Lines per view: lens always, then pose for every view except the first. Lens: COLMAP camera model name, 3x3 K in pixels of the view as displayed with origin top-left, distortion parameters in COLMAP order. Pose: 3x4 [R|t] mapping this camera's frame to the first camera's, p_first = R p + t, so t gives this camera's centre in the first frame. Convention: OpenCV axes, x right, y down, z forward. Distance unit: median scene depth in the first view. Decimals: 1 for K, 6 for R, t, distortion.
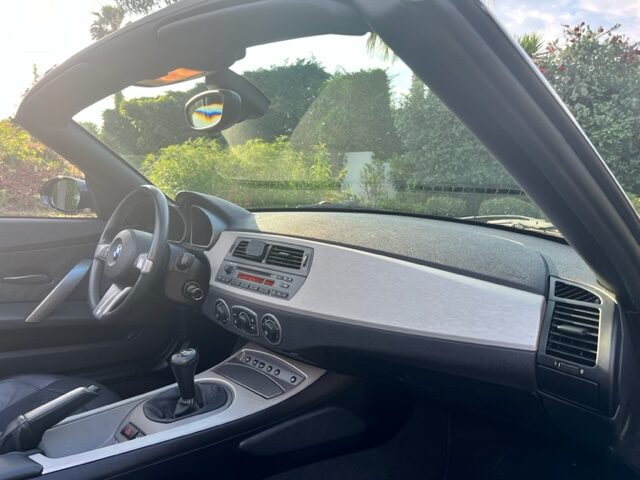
lens RADIAL K [[485.3, 0, 323.4], [0, 485.3, 239.5], [0, 0, 1]] dist [0.047182, -0.063948]
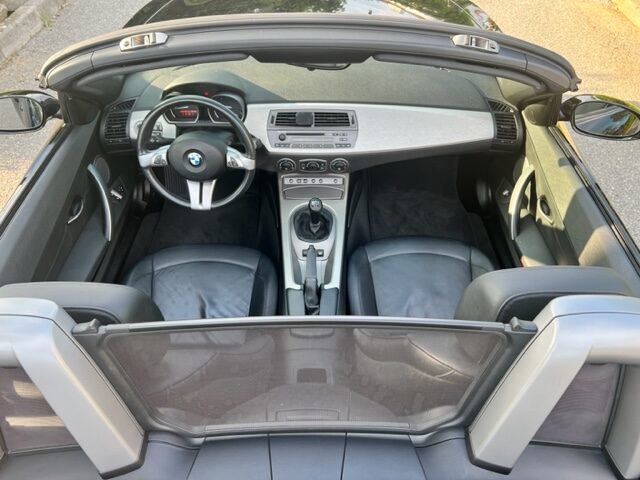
lens RADIAL K [[485.3, 0, 323.4], [0, 485.3, 239.5], [0, 0, 1]] dist [0.047182, -0.063948]
pose [[0.699020, -0.536230, 0.473105, -0.865874], [0.084869, 0.719124, 0.689680, -0.634739], [-0.710048, -0.441948, 0.548191, 0.016563]]
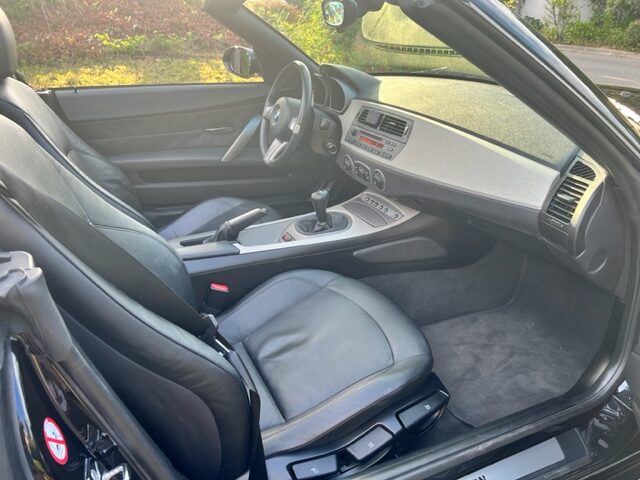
lens RADIAL K [[485.3, 0, 323.4], [0, 485.3, 239.5], [0, 0, 1]] dist [0.047182, -0.063948]
pose [[0.947311, 0.101943, -0.303660, 0.147366], [0.002210, 0.945902, 0.324446, -0.086274], [0.320308, -0.308022, 0.895838, -0.283682]]
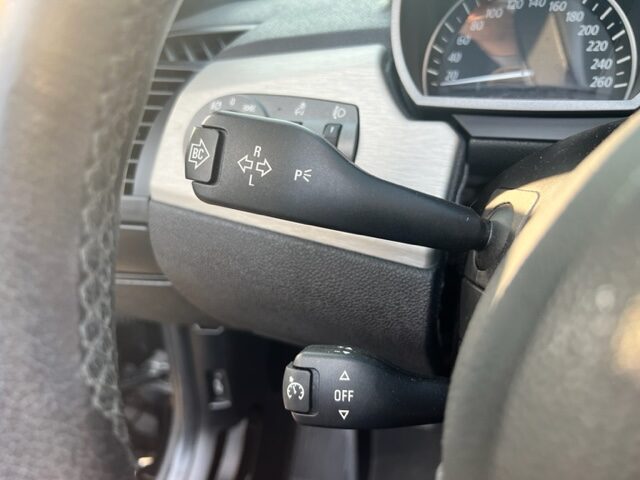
lens RADIAL K [[485.3, 0, 323.4], [0, 485.3, 239.5], [0, 0, 1]] dist [0.047182, -0.063948]
pose [[0.895889, -0.194613, 0.399385, -0.481654], [0.082860, 0.956372, 0.280154, -0.004029], [-0.436483, -0.217894, 0.872929, 1.005515]]
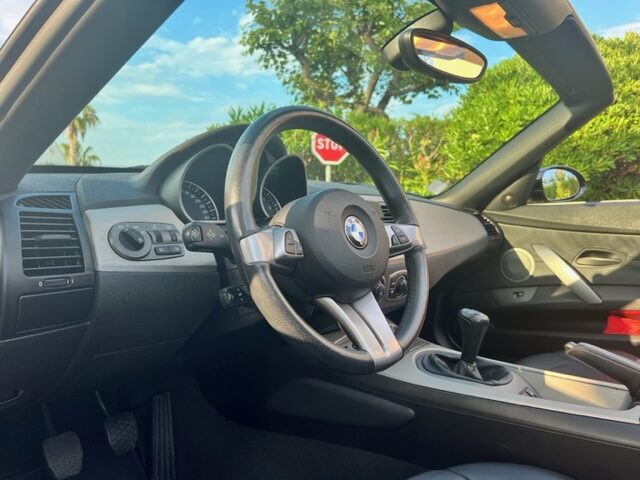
lens RADIAL K [[485.3, 0, 323.4], [0, 485.3, 239.5], [0, 0, 1]] dist [0.047182, -0.063948]
pose [[-0.125290, -0.086108, 0.988376, -0.913760], [0.087025, 0.991433, 0.097406, -0.020308], [-0.988296, 0.098218, -0.116723, 1.078257]]
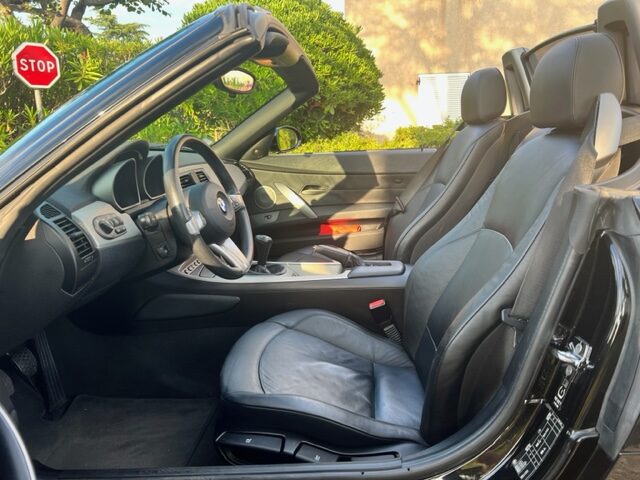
lens RADIAL K [[479.5, 0, 323.0], [0, 479.5, 239.1], [0, 0, 1]] dist [0.048327, -0.061934]
pose [[-0.653420, -0.198109, 0.730613, -1.235433], [0.064263, 0.947147, 0.314296, -0.195103], [-0.754263, 0.252318, -0.606154, 1.418547]]
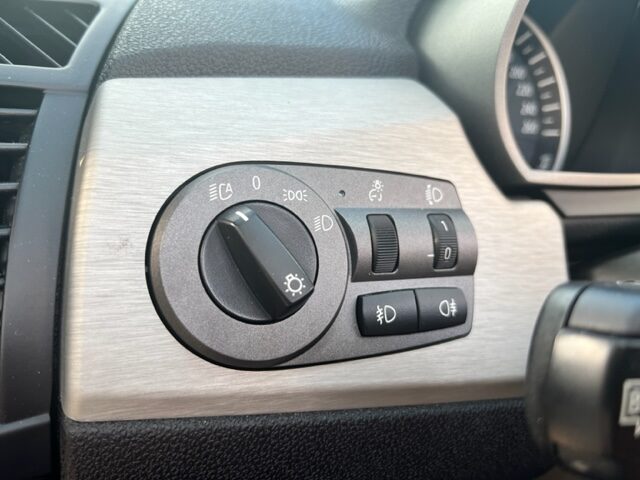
lens RADIAL K [[479.5, 0, 323.0], [0, 479.5, 239.1], [0, 0, 1]] dist [0.048327, -0.061934]
pose [[0.340637, -0.345392, 0.874455, -0.508850], [-0.026667, 0.926154, 0.376201, -0.031455], [-0.939817, -0.151467, 0.306272, 1.164165]]
